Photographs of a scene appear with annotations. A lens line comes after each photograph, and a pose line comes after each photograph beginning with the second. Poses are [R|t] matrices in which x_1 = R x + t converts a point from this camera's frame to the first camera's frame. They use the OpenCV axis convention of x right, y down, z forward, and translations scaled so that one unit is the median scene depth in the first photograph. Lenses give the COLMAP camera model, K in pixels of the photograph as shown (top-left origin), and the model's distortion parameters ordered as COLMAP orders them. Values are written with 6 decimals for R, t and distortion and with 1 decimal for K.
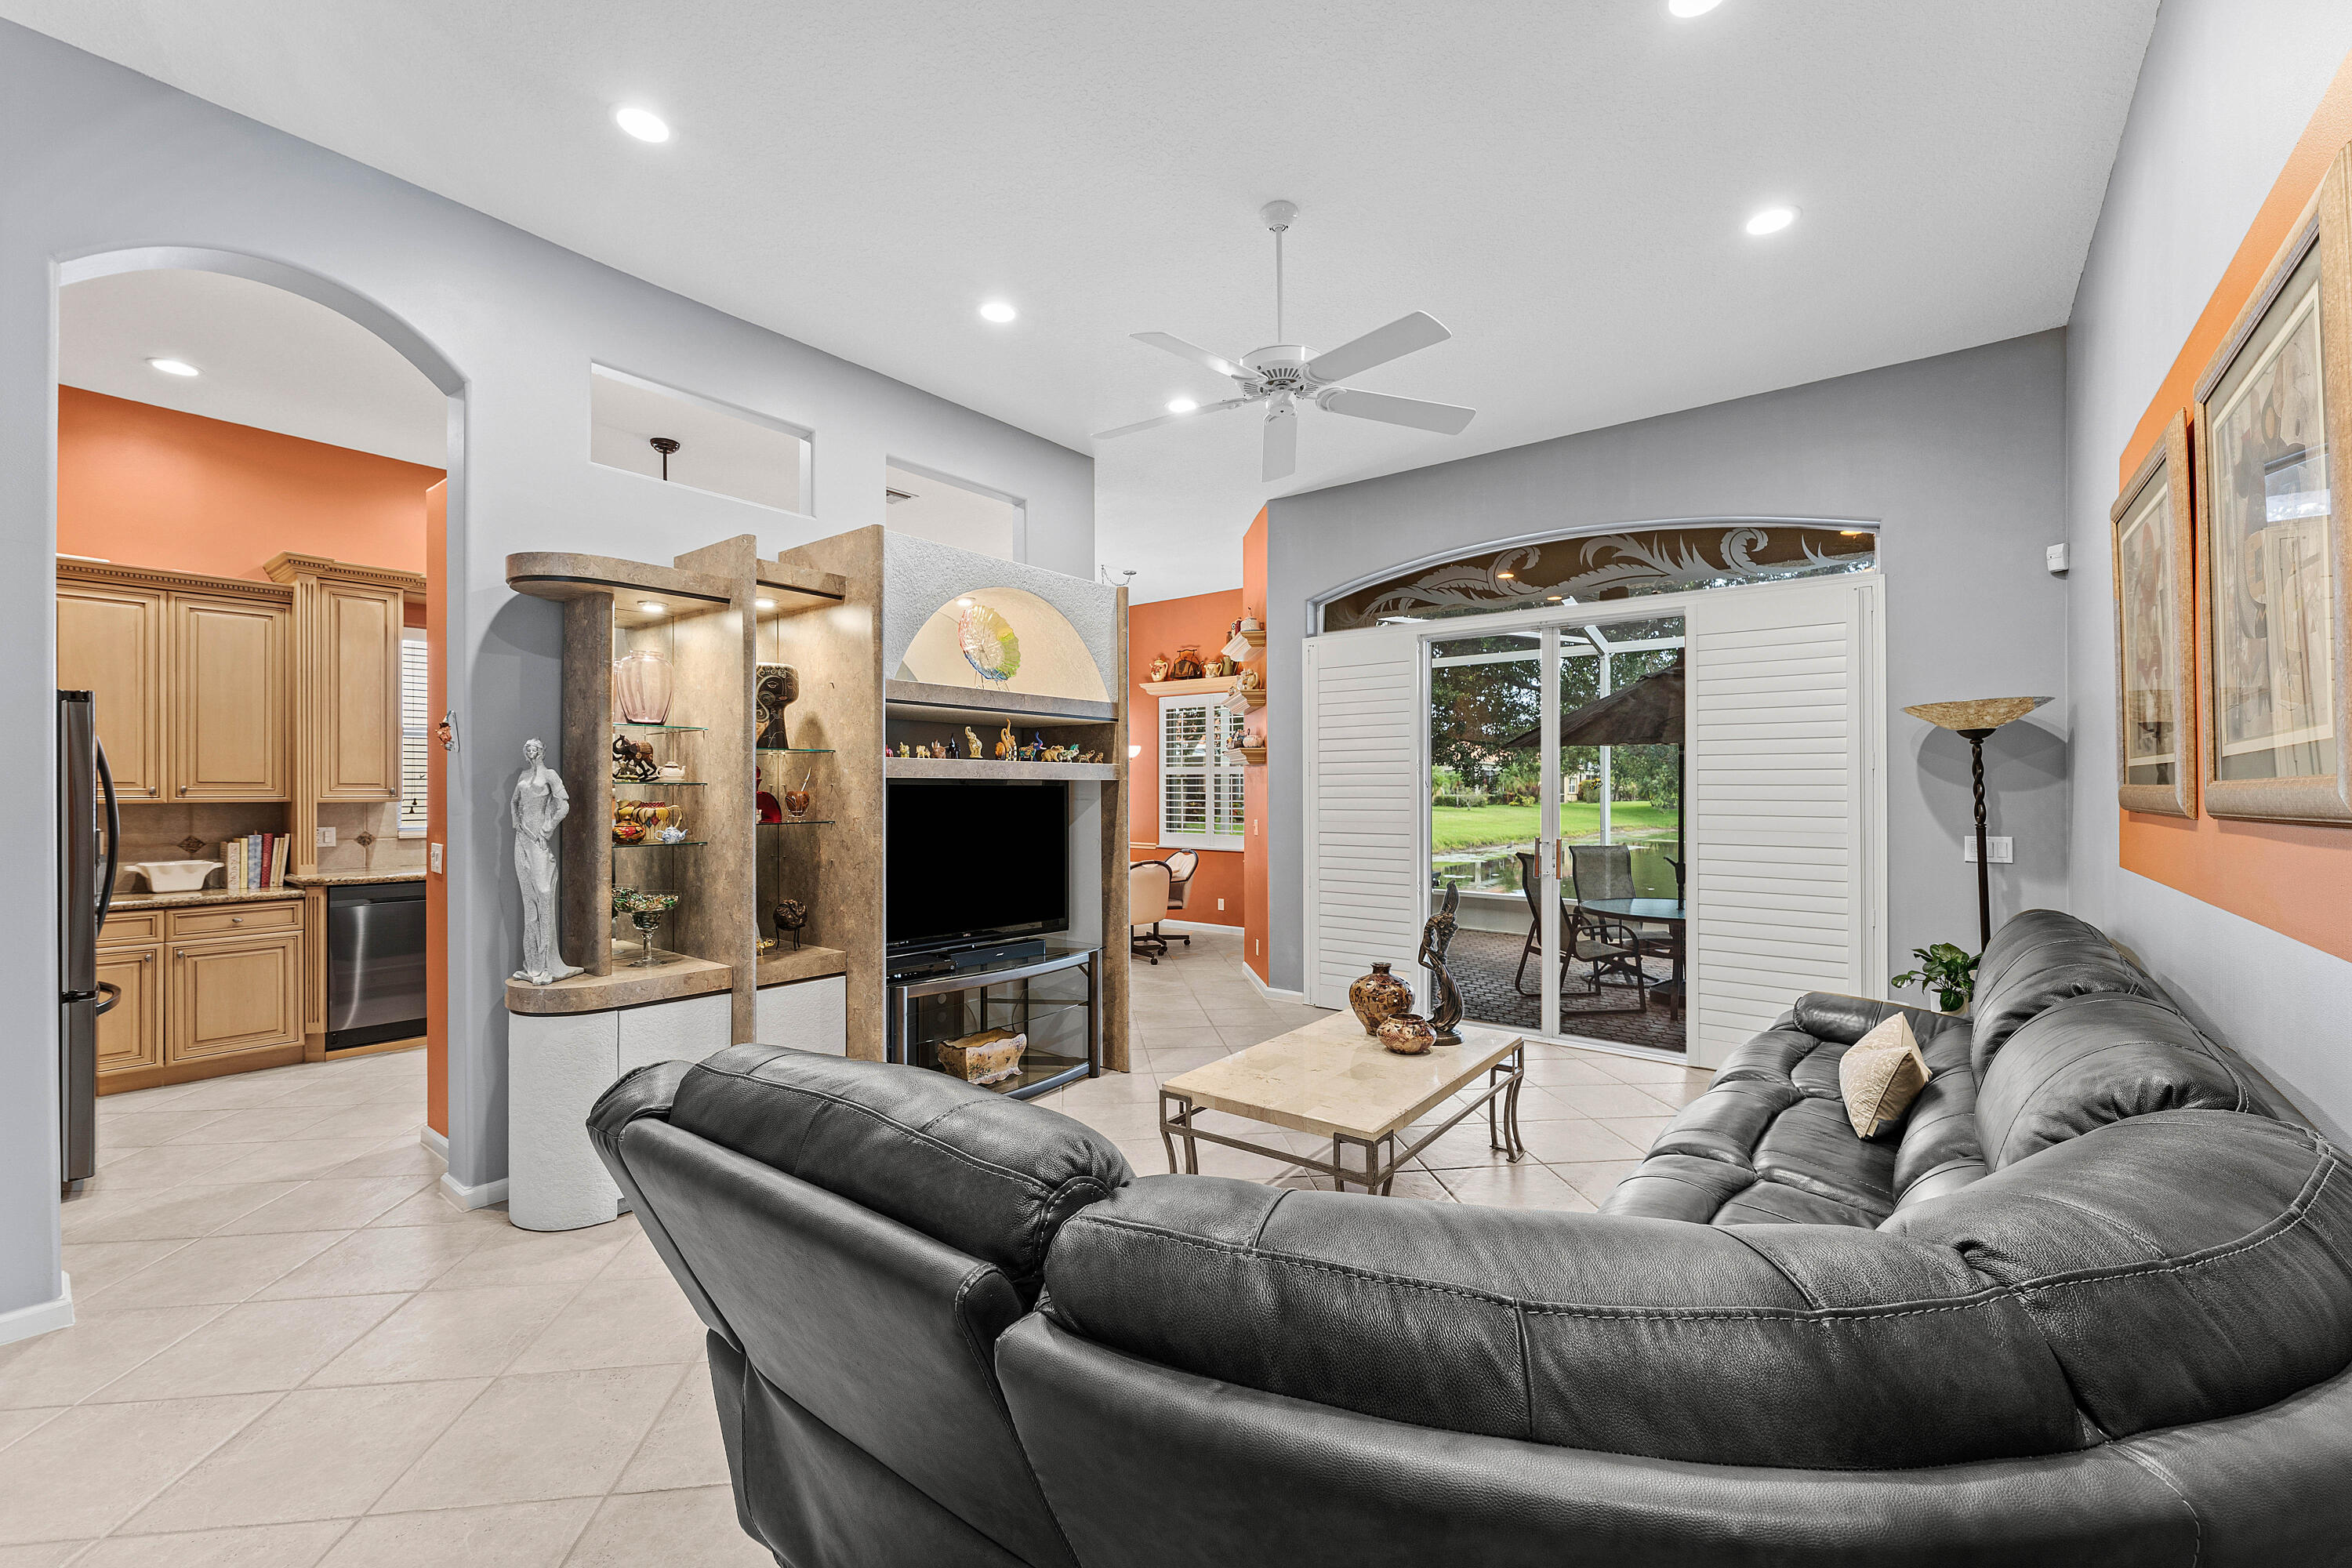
lens RADIAL K [[961.8, 0, 1202.7], [0, 961.8, 787.3], [0, 0, 1]] dist [0.000881, -0.001070]
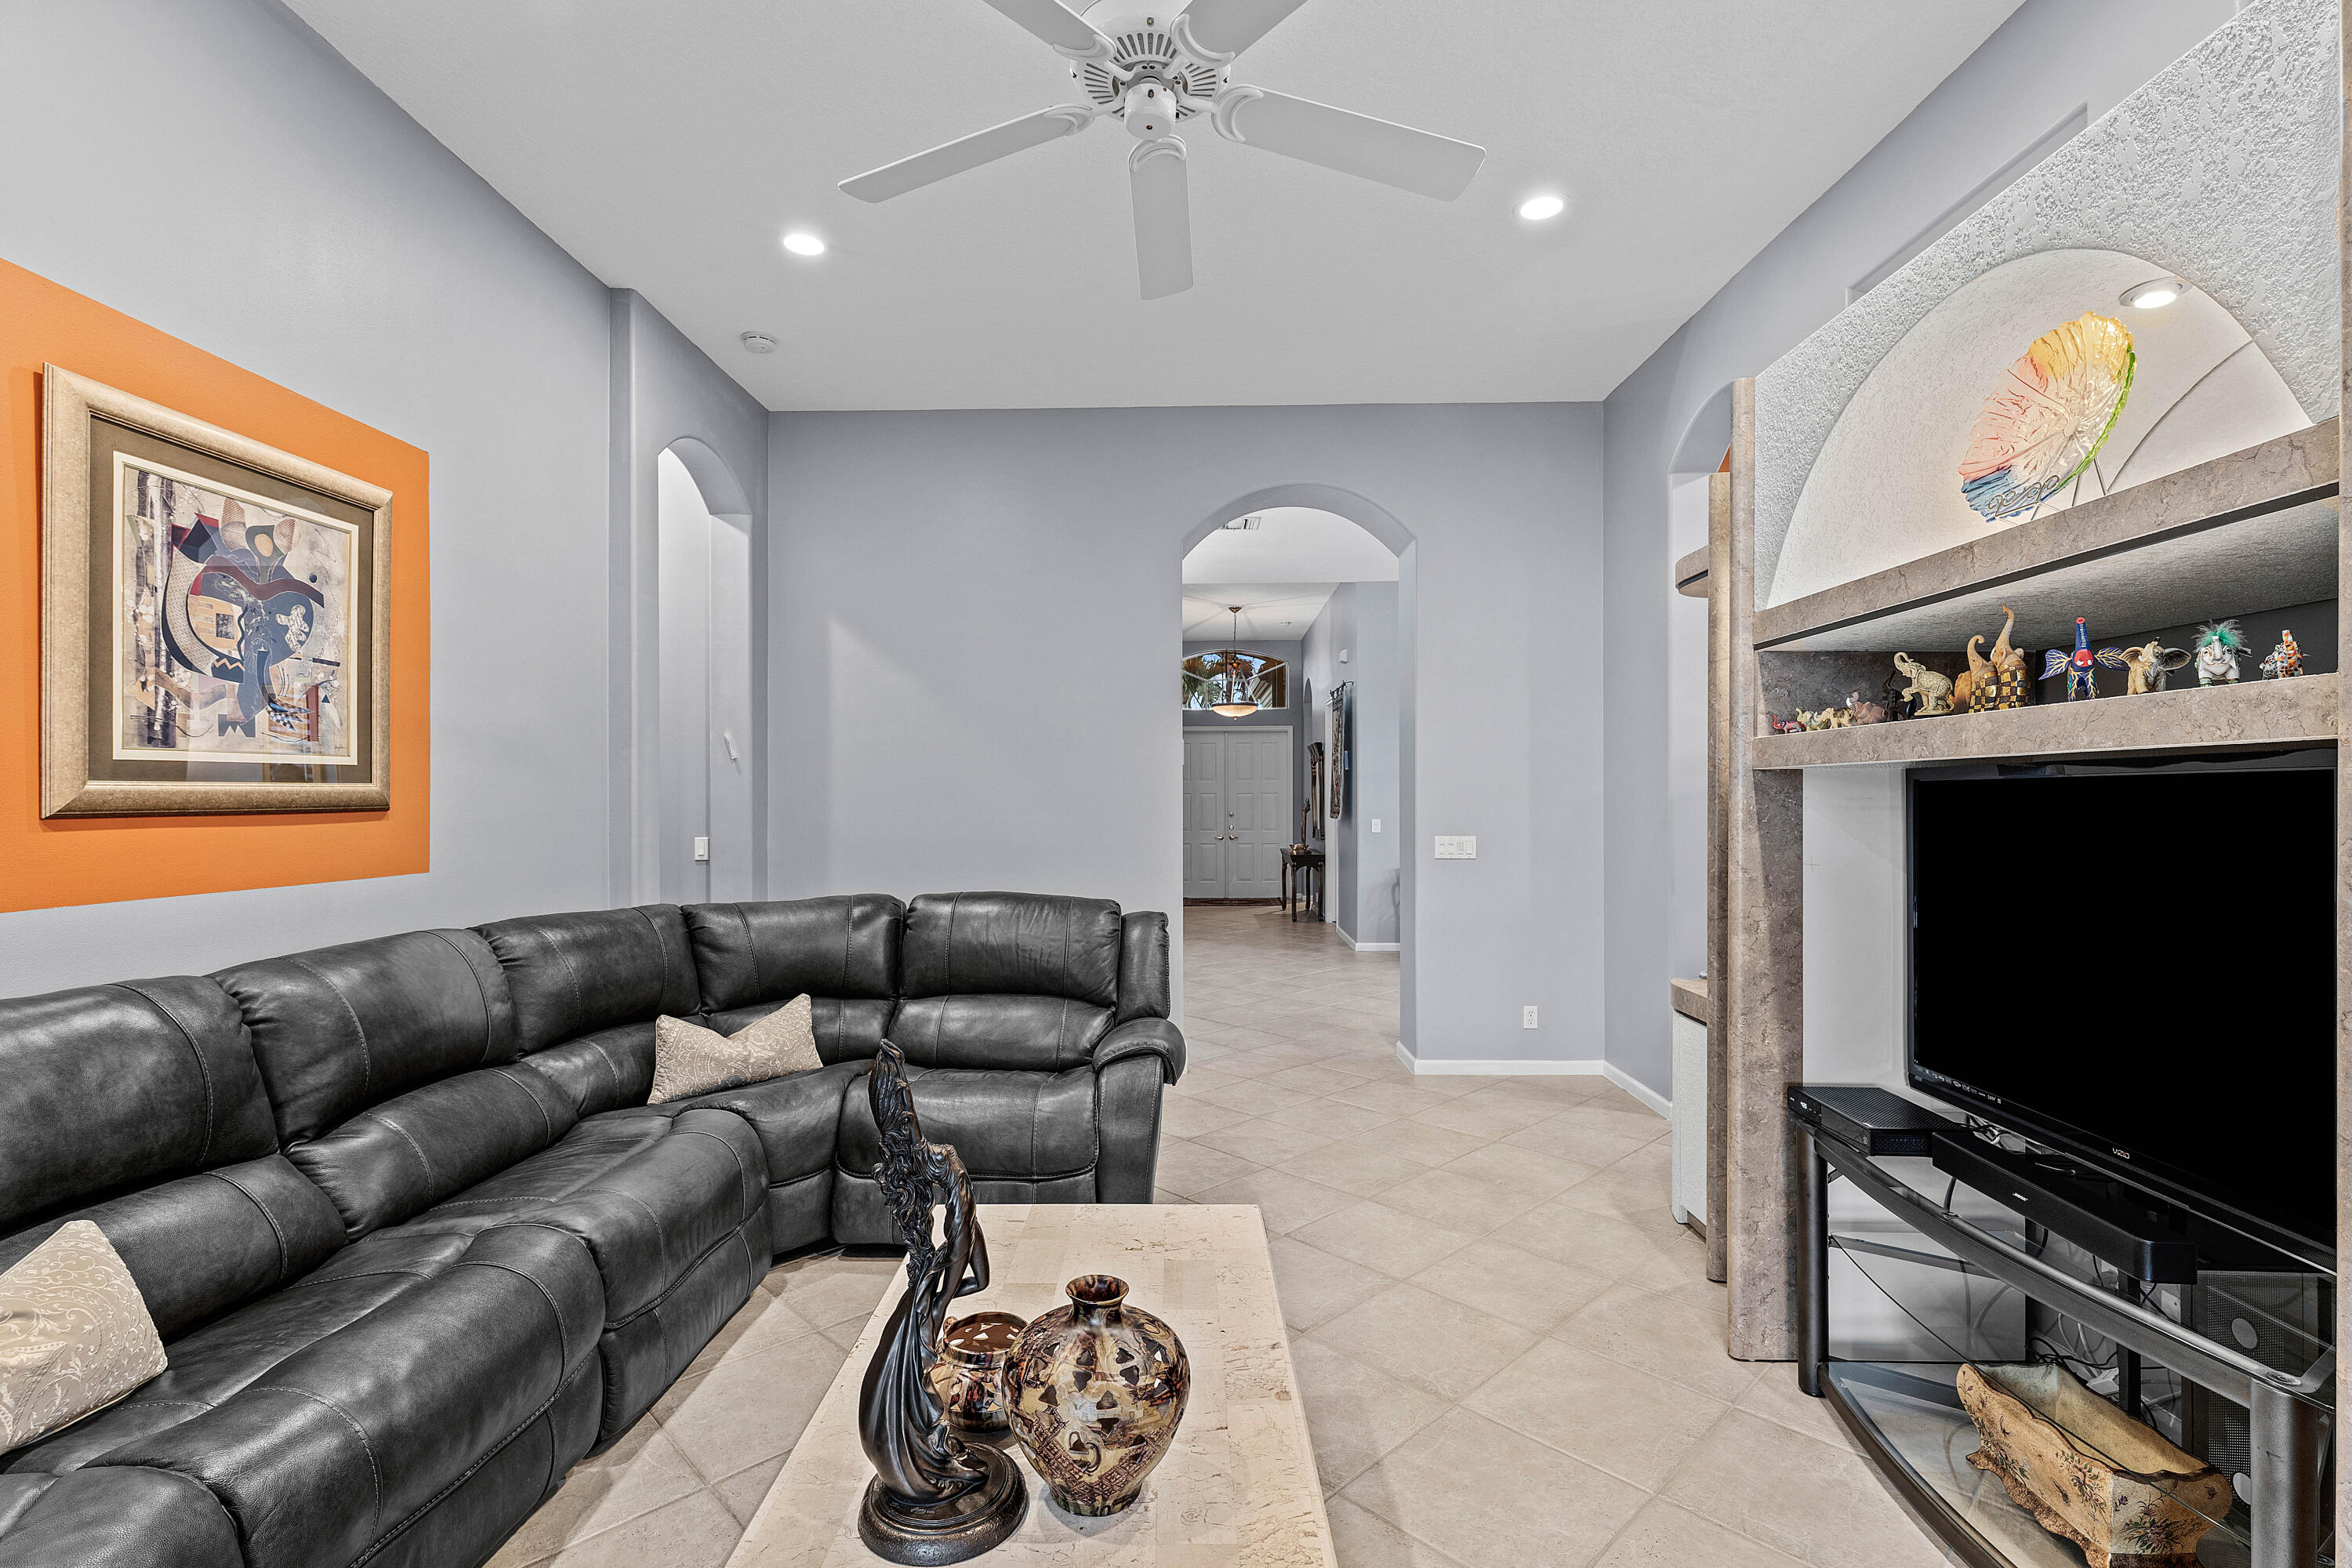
lens RADIAL K [[1049.3, 0, 1193.6], [0, 1049.3, 801.6], [0, 0, 1]] dist [-0.006359, -0.000794]
pose [[-0.795116, 0.001203, -0.606456, 0.280946], [0.002835, 0.999994, -0.001733, 0.008281], [0.606451, -0.003097, -0.795115, 0.992941]]
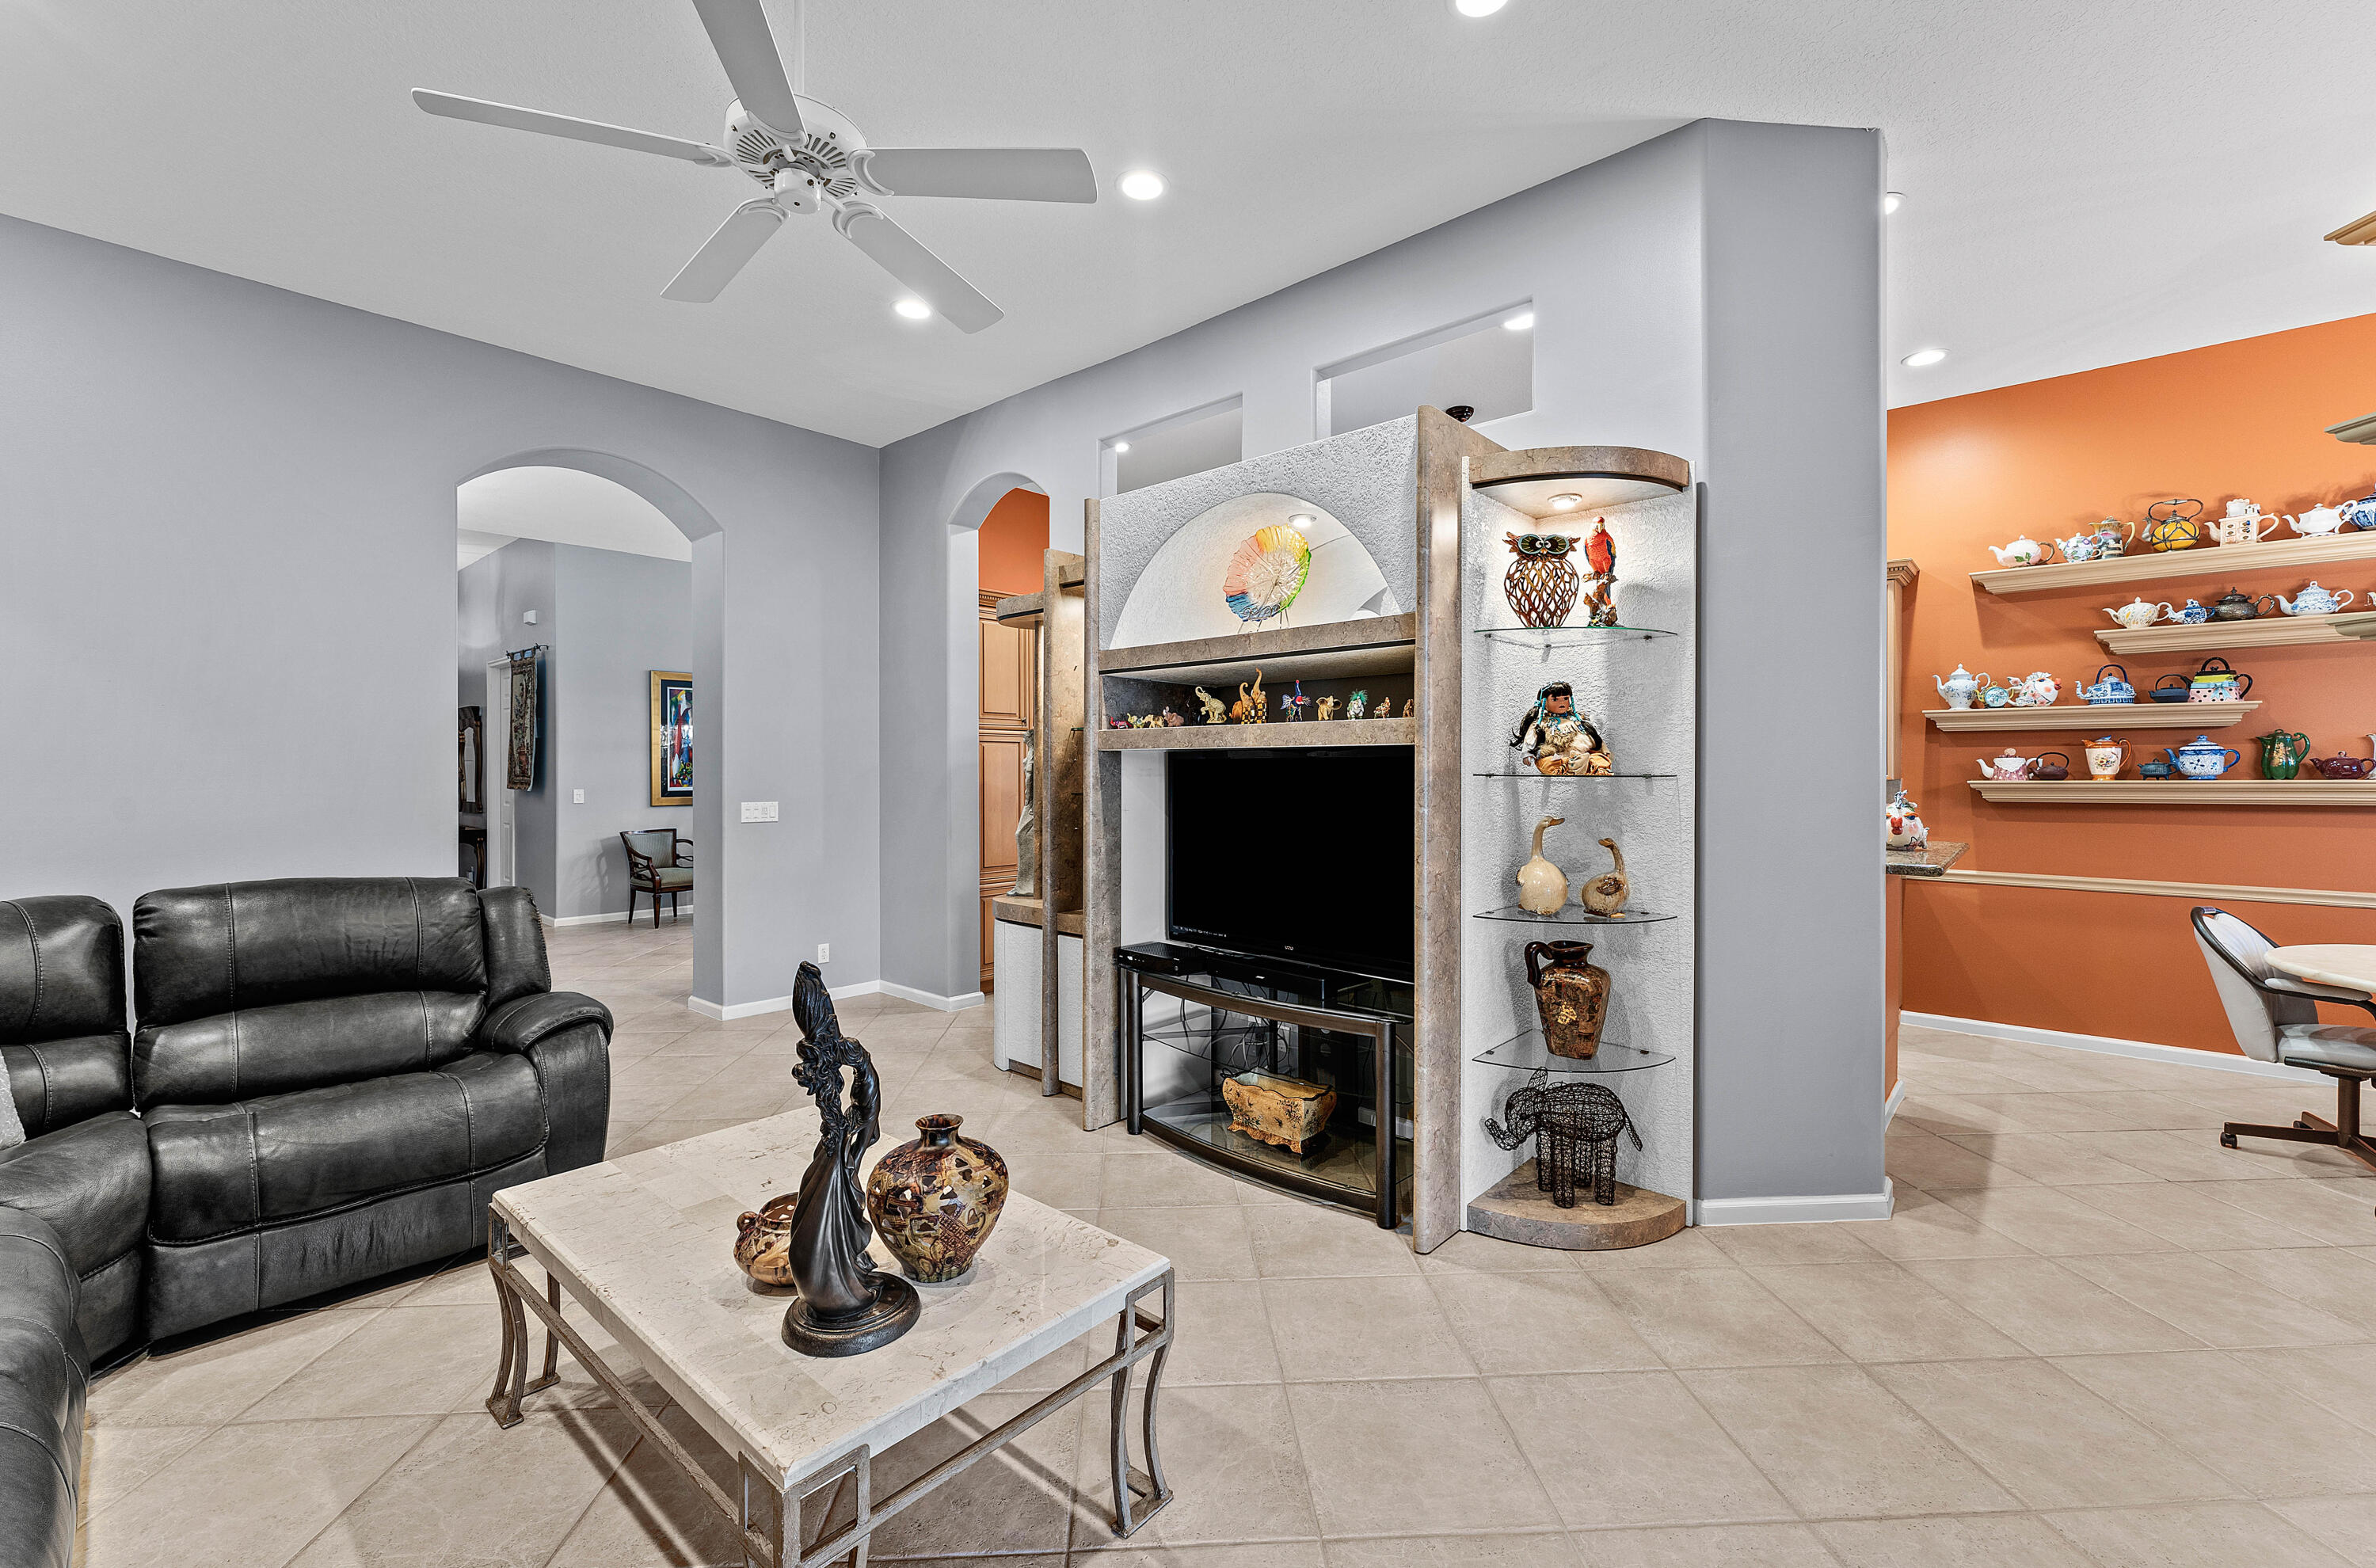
lens RADIAL K [[953.4, 0, 1190.1], [0, 953.4, 780.6], [0, 0, 1]] dist [-0.002435, -0.000154]
pose [[-0.070195, 0.009053, -0.997492, 0.477333], [0.002356, 0.999958, 0.008910, 0.009005], [0.997530, -0.001724, -0.070214, 0.871775]]
